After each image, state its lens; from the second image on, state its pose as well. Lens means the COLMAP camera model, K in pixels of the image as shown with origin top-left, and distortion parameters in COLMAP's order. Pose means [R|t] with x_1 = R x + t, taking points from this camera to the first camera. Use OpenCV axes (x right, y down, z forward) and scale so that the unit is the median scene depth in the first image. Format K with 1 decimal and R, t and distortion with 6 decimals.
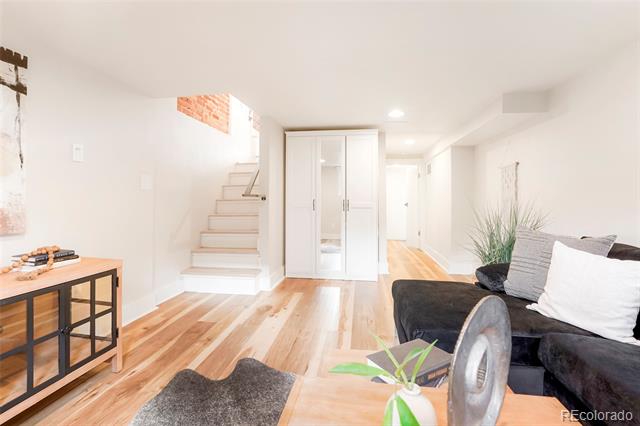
lens RADIAL K [[303.4, 0, 320.0], [0, 303.4, 213.0], [0, 0, 1]] dist [-0.000625, -0.000129]
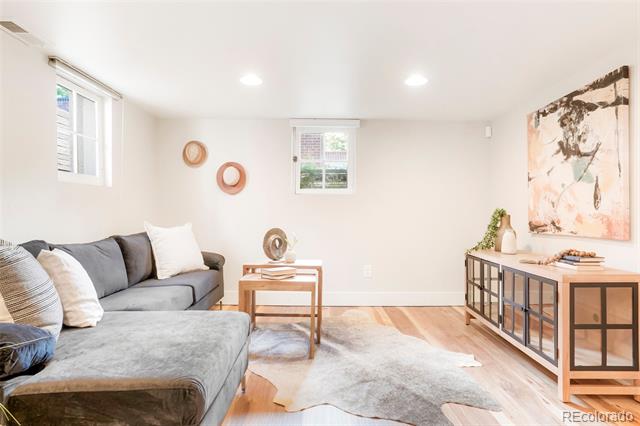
lens RADIAL K [[368.6, 0, 320.0], [0, 368.6, 213.0], [0, 0, 1]] dist [0.000568, 0.000147]
pose [[-0.991761, -0.005265, -0.127996, 0.193547], [-0.008767, 0.999602, 0.026809, -0.050305], [0.127804, 0.027710, -0.991412, 2.142492]]
